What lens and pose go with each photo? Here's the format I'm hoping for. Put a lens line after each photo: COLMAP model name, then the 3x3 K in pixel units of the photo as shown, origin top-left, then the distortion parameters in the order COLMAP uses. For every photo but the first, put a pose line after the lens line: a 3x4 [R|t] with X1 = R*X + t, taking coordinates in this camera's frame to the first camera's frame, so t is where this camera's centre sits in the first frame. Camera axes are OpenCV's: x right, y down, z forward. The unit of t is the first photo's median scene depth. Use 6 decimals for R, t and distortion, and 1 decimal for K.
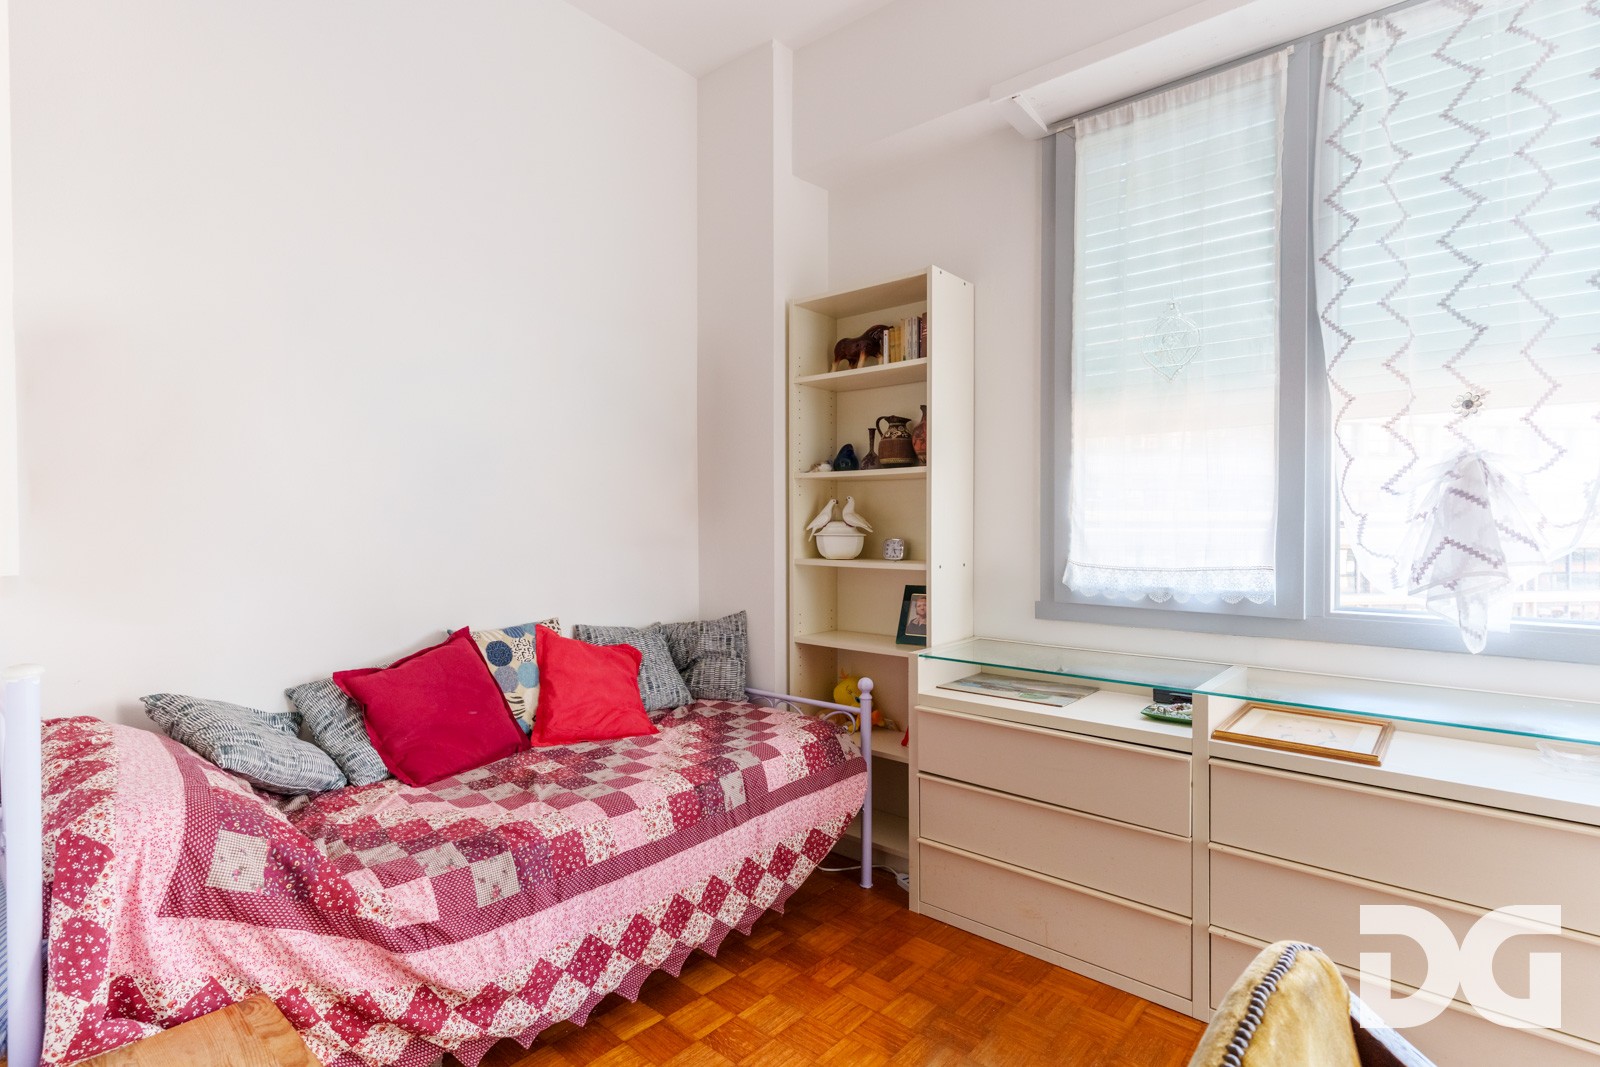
lens RADIAL K [[770.3, 0, 800.1], [0, 770.3, 531.3], [0, 0, 1]] dist [0.000766, 0.000778]
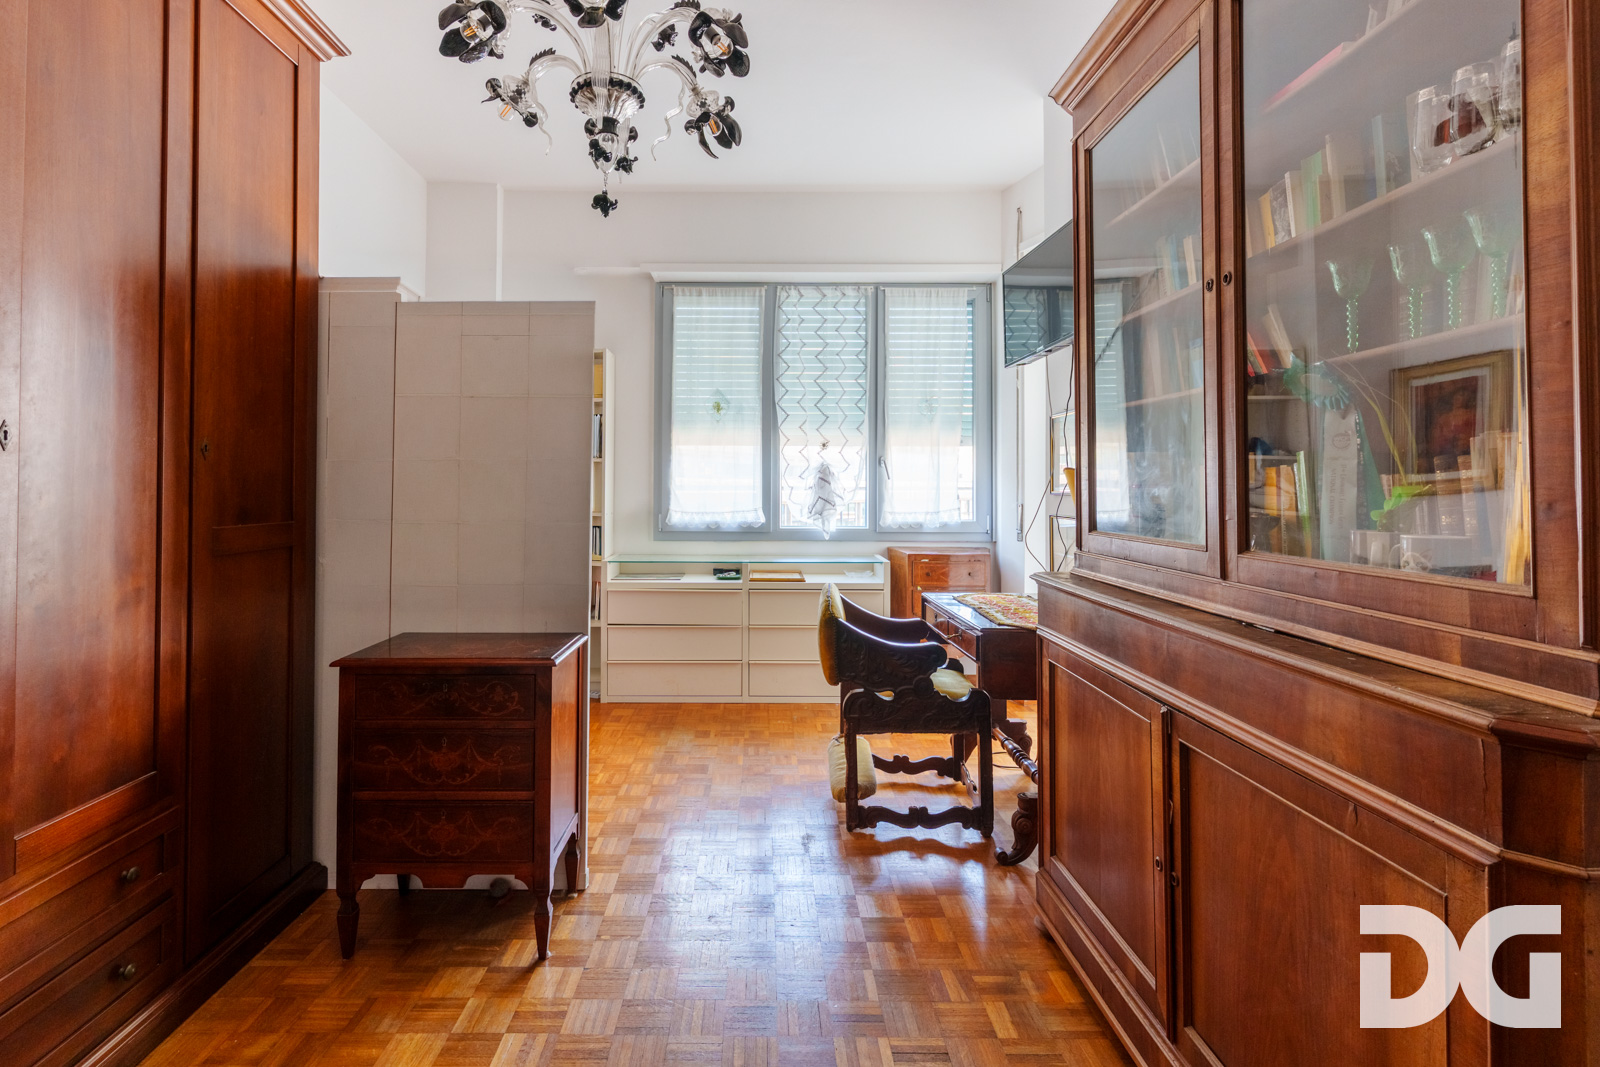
lens RADIAL K [[769.8, 0, 762.1], [0, 769.8, 475.0], [0, 0, 1]] dist [0.002027, 0.000540]
pose [[0.742263, 0.012798, 0.669987, -0.940084], [0.002947, 0.999746, -0.022361, -0.005576], [-0.670103, 0.018572, 0.742036, -0.721097]]
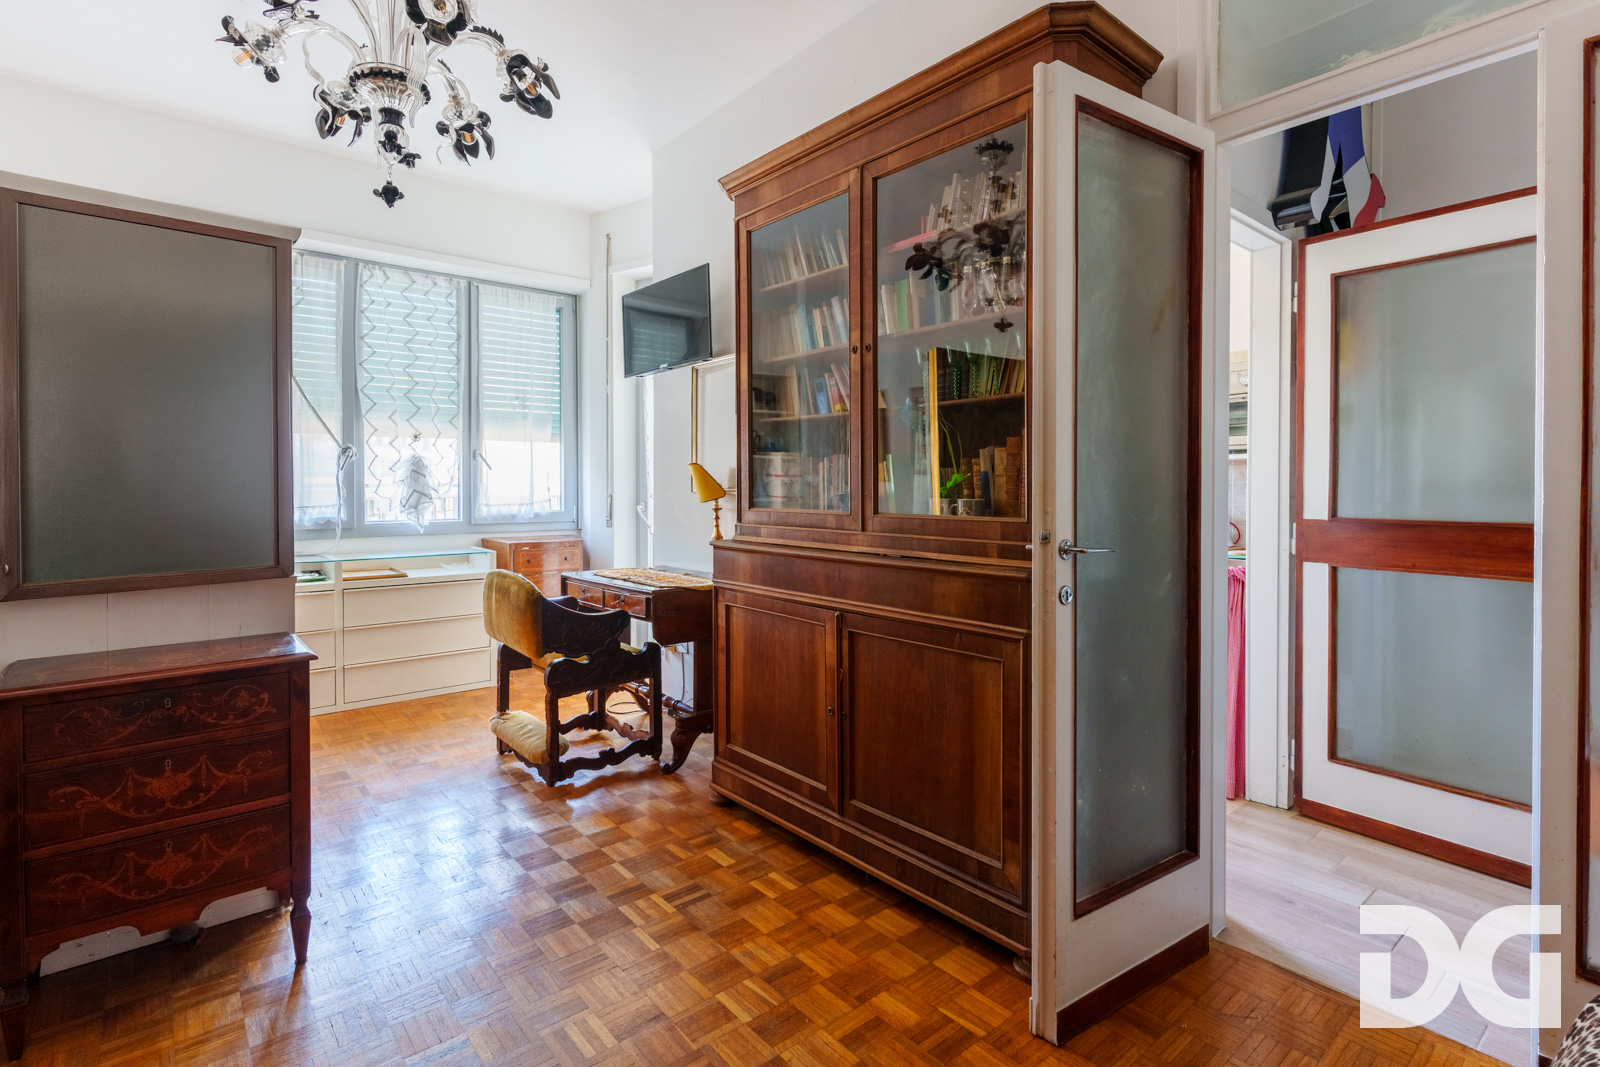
lens RADIAL K [[768.0, 0, 790.9], [0, 768.0, 496.7], [0, 0, 1]] dist [0.001485, 0.000604]
pose [[0.139006, -0.015230, 0.990174, -1.332631], [0.009126, 0.999859, 0.014098, 0.006823], [-0.990250, 0.007076, 0.139125, -0.522692]]
